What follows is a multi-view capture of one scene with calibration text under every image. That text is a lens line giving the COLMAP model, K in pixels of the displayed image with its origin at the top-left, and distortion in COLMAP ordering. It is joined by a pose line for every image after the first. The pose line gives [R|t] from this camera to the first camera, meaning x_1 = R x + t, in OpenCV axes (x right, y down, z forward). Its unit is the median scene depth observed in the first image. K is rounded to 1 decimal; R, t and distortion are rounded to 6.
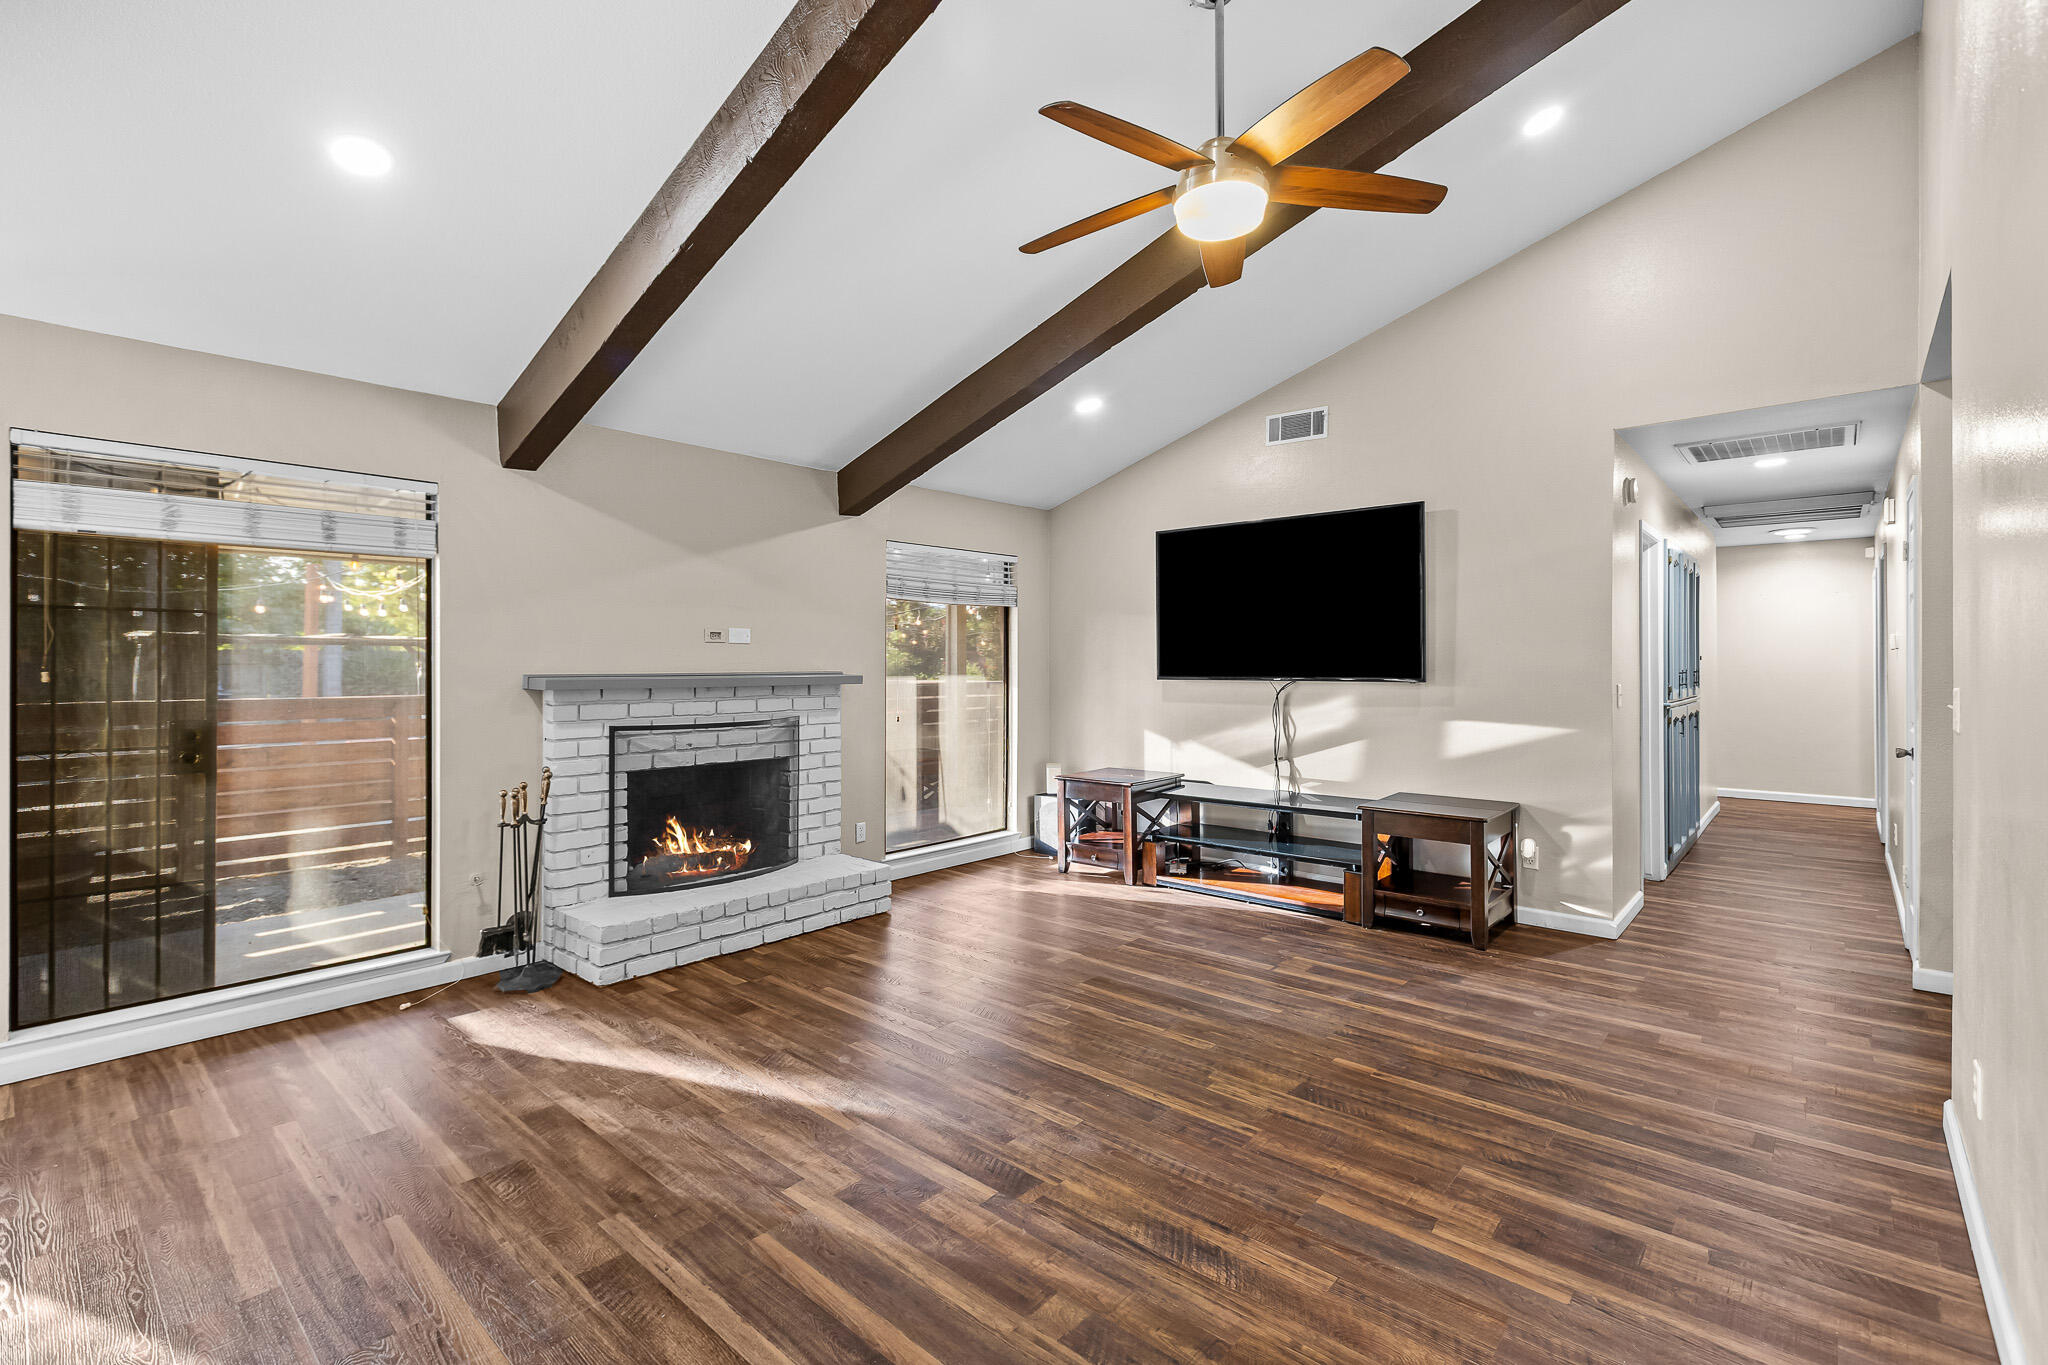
lens RADIAL K [[921.0, 0, 1024.5], [0, 921.0, 668.2], [0, 0, 1]] dist [0.000844, 0.000502]
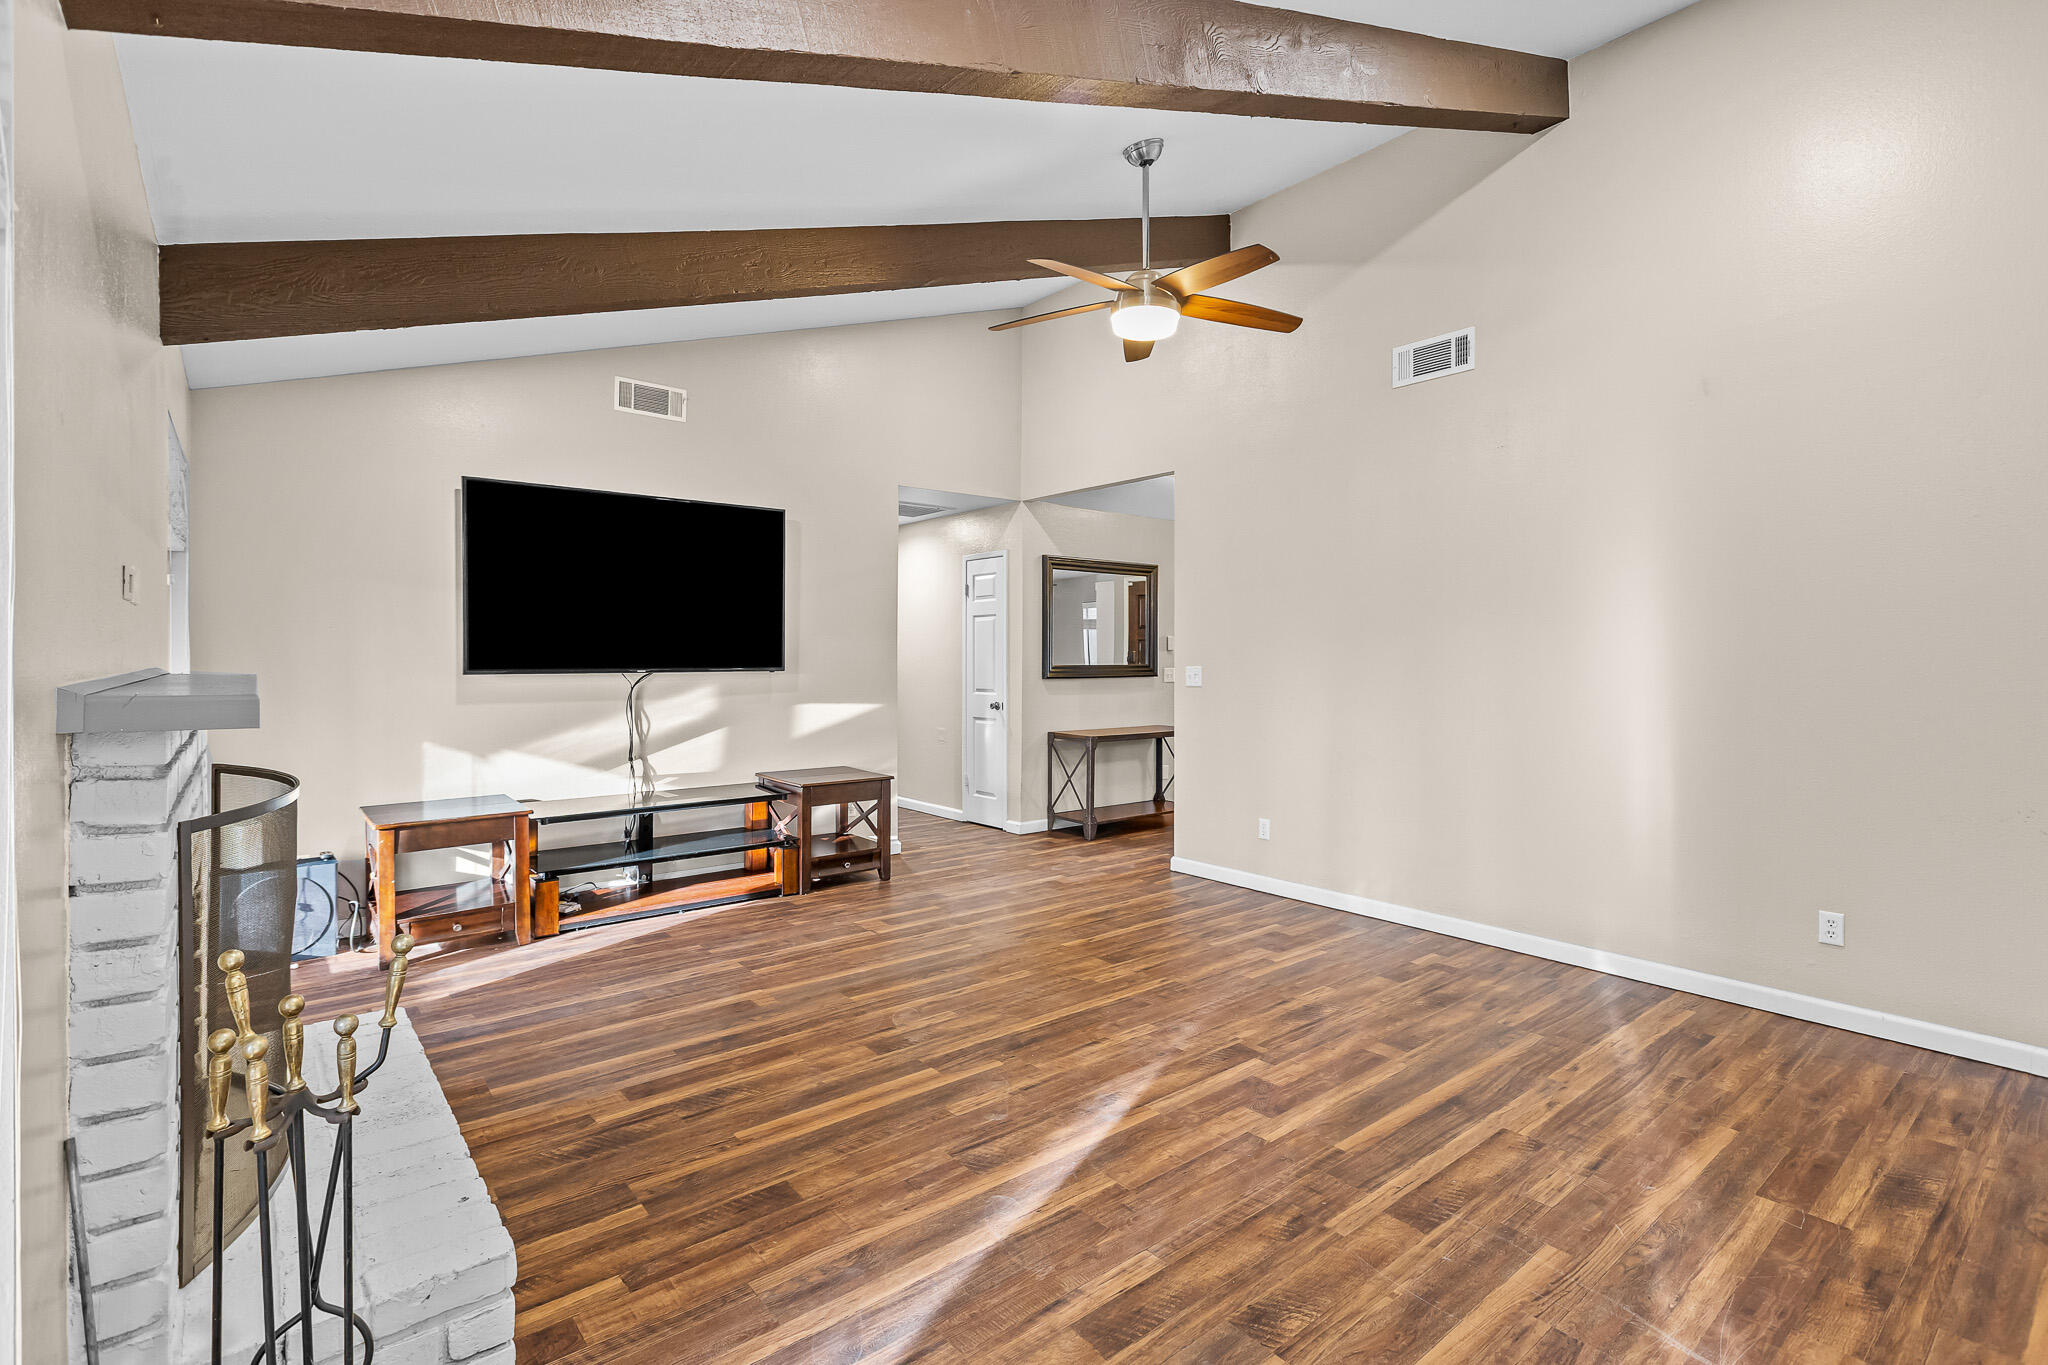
lens RADIAL K [[952.2, 0, 1028.1], [0, 952.2, 665.4], [0, 0, 1]] dist [0.000111, 0.000250]
pose [[0.153023, -0.009575, 0.988176, -0.875664], [0.001991, 0.999954, 0.009381, -0.002555], [-0.988221, 0.000532, 0.153035, 0.689241]]
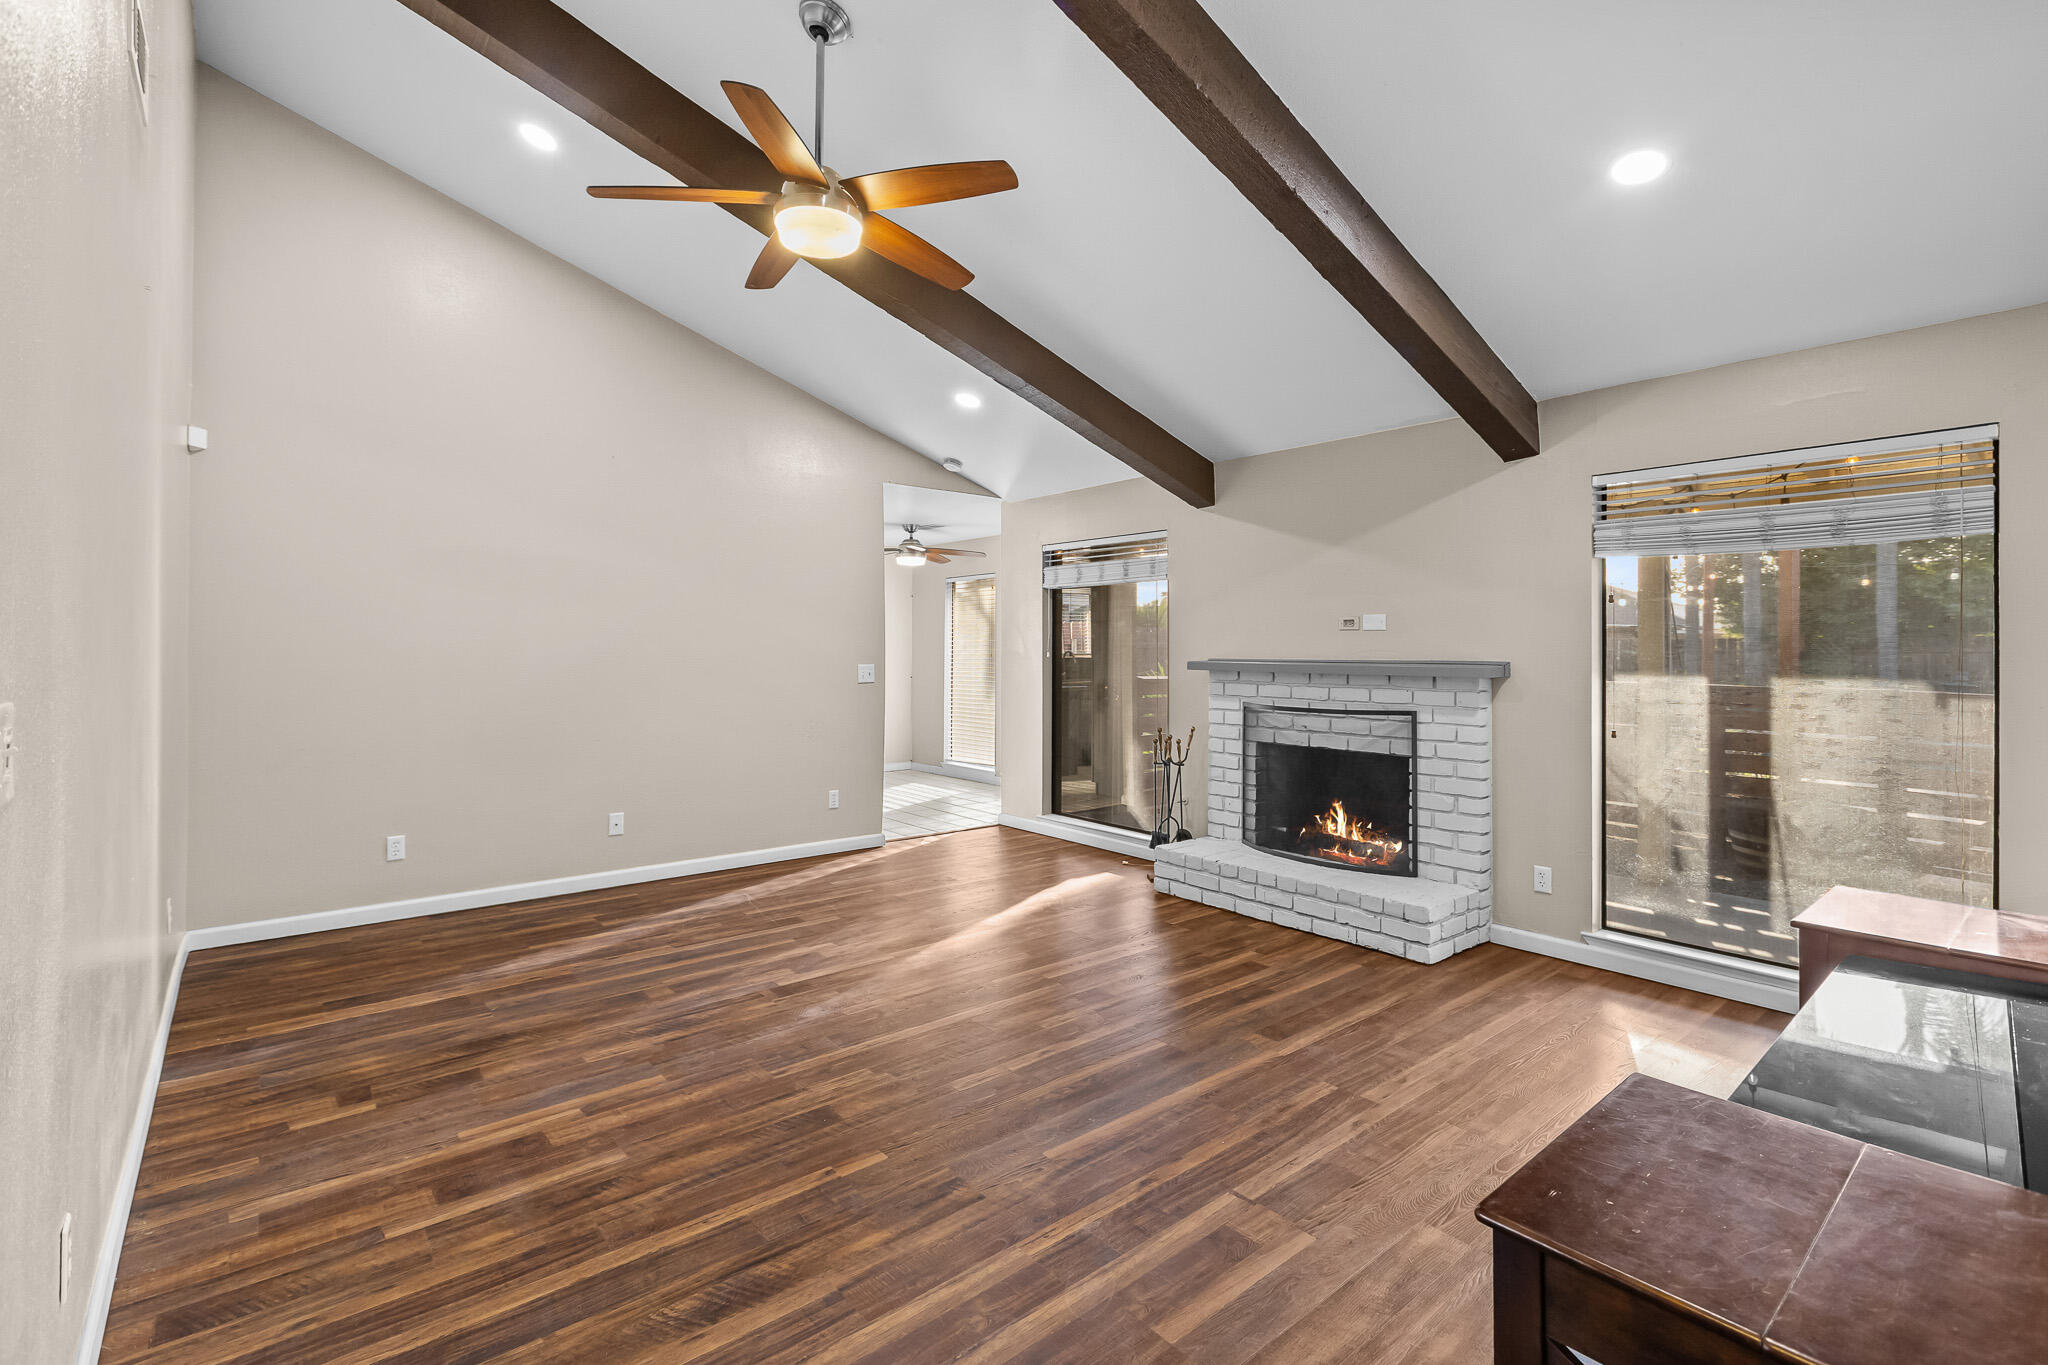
lens RADIAL K [[921.0, 0, 1024.5], [0, 921.0, 668.2], [0, 0, 1]] dist [0.000844, 0.000502]
pose [[-0.151520, 0.021350, -0.988224, 0.895190], [-0.010430, 0.999677, 0.023196, -0.007399], [0.988399, 0.013822, -0.151248, 1.015475]]
